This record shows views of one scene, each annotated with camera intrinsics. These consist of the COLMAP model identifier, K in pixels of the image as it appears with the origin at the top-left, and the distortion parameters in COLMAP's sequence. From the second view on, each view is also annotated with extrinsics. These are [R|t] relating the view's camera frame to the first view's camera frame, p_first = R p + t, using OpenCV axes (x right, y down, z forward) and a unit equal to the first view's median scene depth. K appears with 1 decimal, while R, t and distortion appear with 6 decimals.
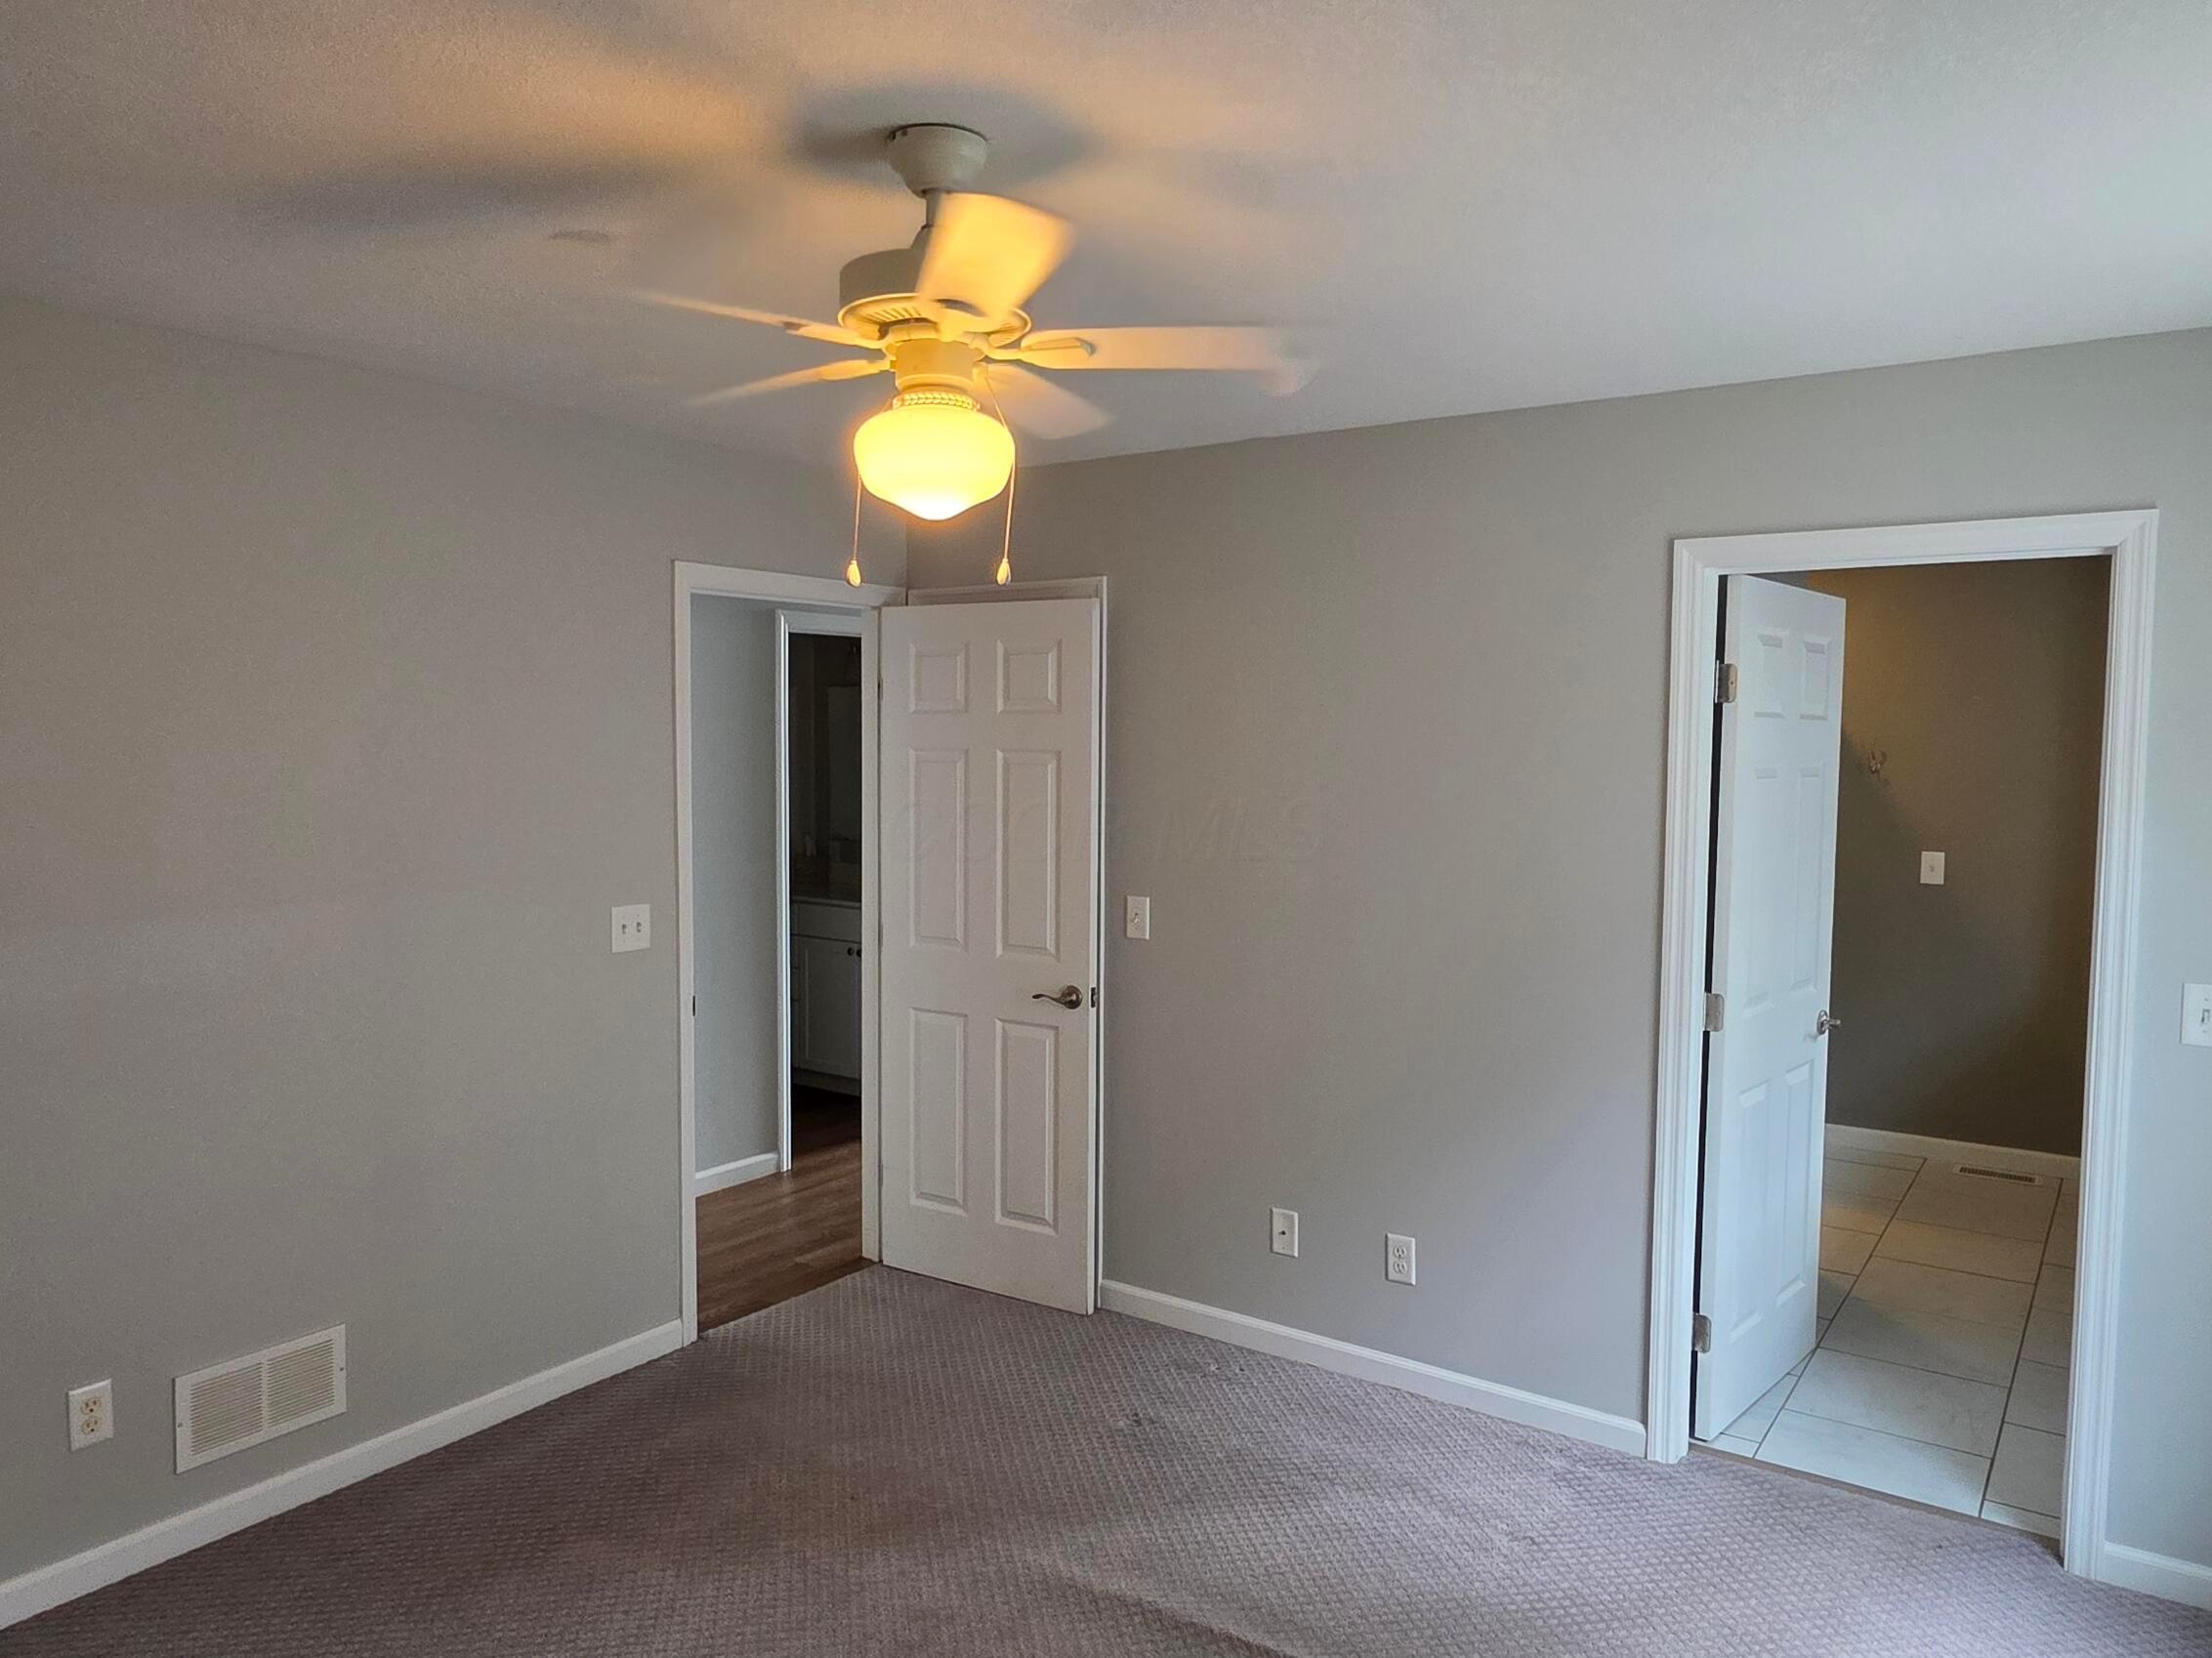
lens RADIAL K [[1517.6, 0, 1106.0], [0, 1517.6, 829.0], [0, 0, 1]] dist [-0.000922, 0.006423]
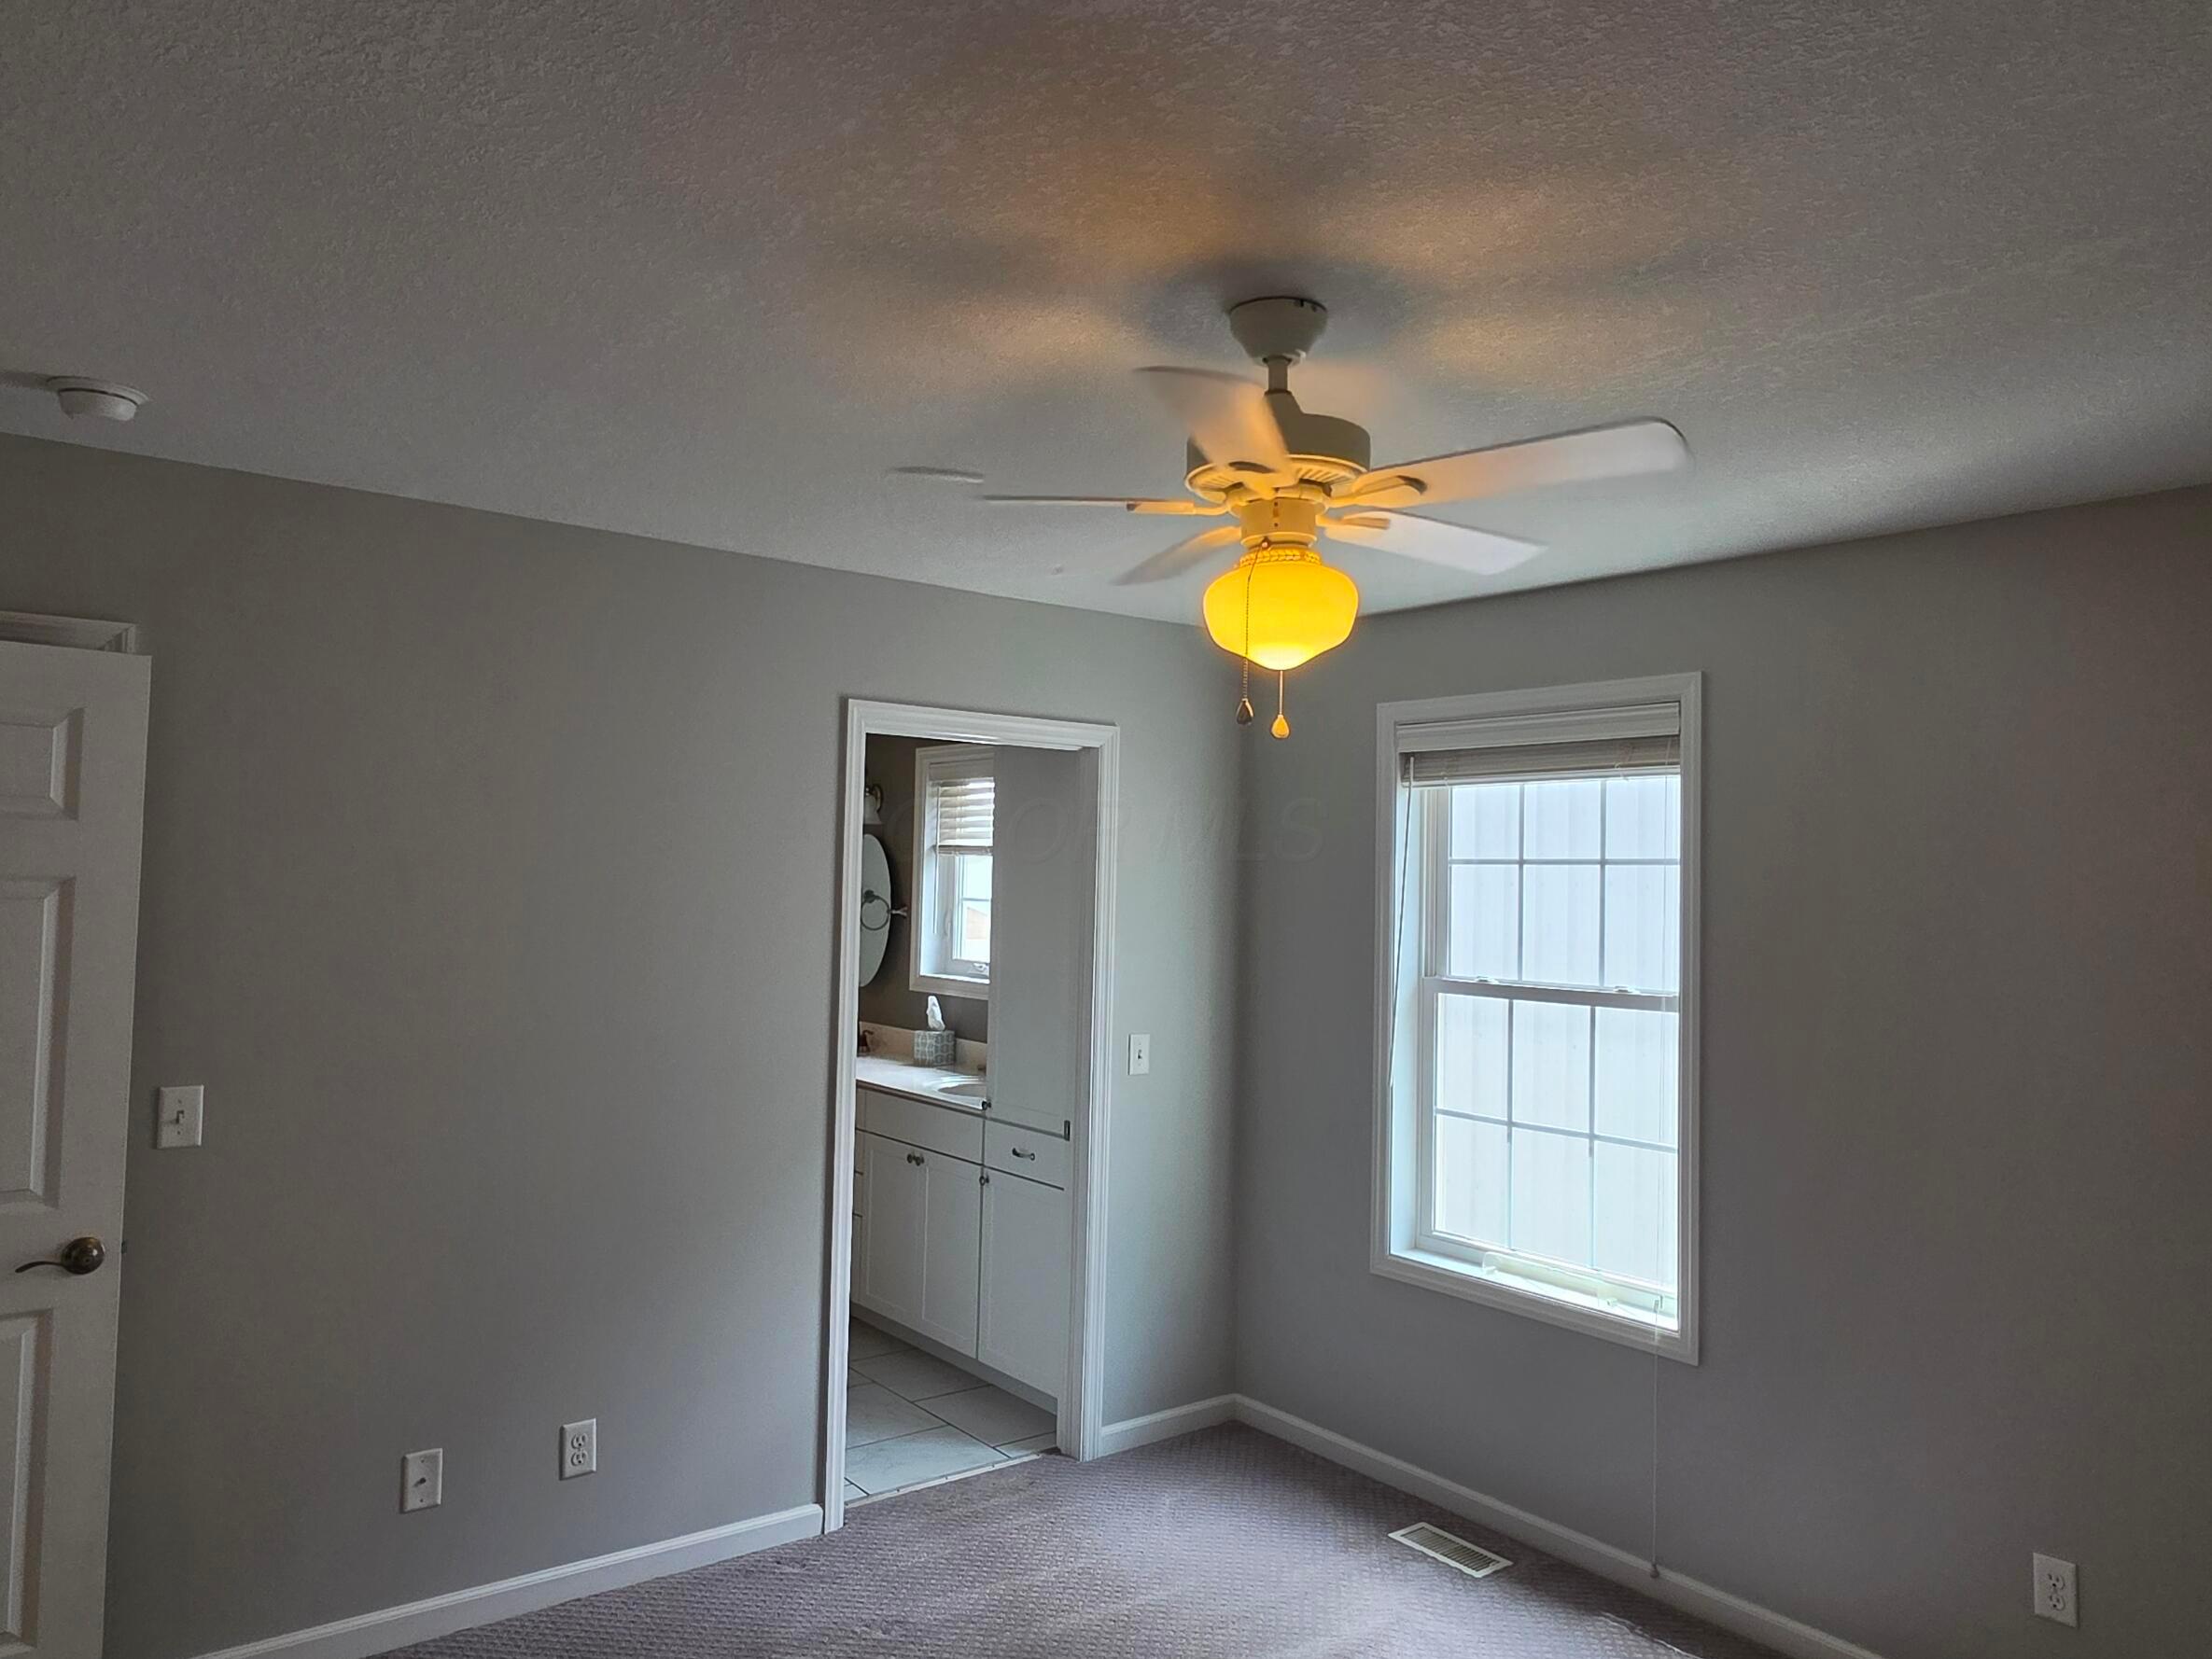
lens RADIAL K [[1529.9, 0, 1106.0], [0, 1529.9, 829.5], [0, 0, 1]] dist [-0.000806, 0.000763]
pose [[0.294220, 0.031508, 0.955218, -0.585496], [0.040107, 0.998169, -0.045278, -0.027197], [-0.954896, 0.051633, 0.292418, 0.419773]]
